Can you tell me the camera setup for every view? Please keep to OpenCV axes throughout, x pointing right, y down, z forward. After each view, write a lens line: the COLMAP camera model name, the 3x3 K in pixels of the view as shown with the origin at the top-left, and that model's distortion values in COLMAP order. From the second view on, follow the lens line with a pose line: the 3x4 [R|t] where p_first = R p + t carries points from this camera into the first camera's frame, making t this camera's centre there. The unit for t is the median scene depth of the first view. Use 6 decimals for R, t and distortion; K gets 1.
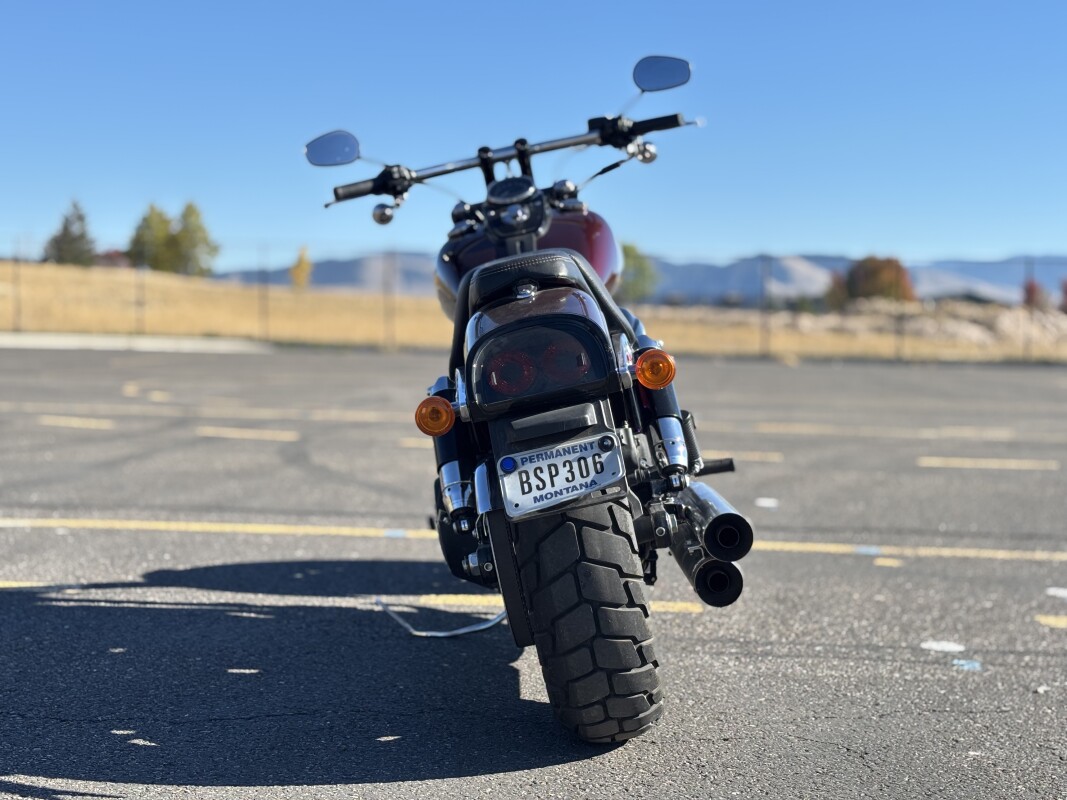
lens RADIAL K [[1611.0, 0, 536.3], [0, 1611.0, 406.1], [0, 0, 1]] dist [0.065206, 0.000000]
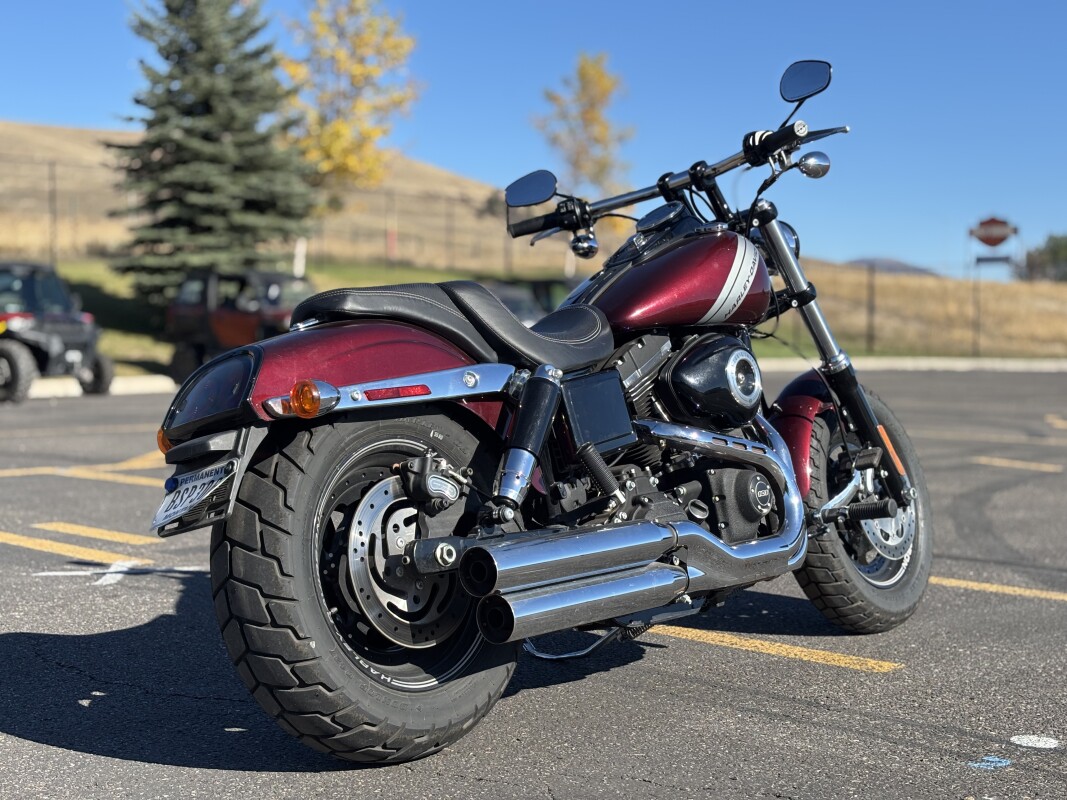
lens RADIAL K [[1611.0, 0, 536.4], [0, 1611.0, 398.7], [0, 0, 1]] dist [0.065206, 0.000000]
pose [[0.758971, 0.010741, -0.651036, 0.591341], [-0.022593, 0.999696, -0.009844, -0.011807], [0.650733, 0.022180, 0.758983, 0.210962]]
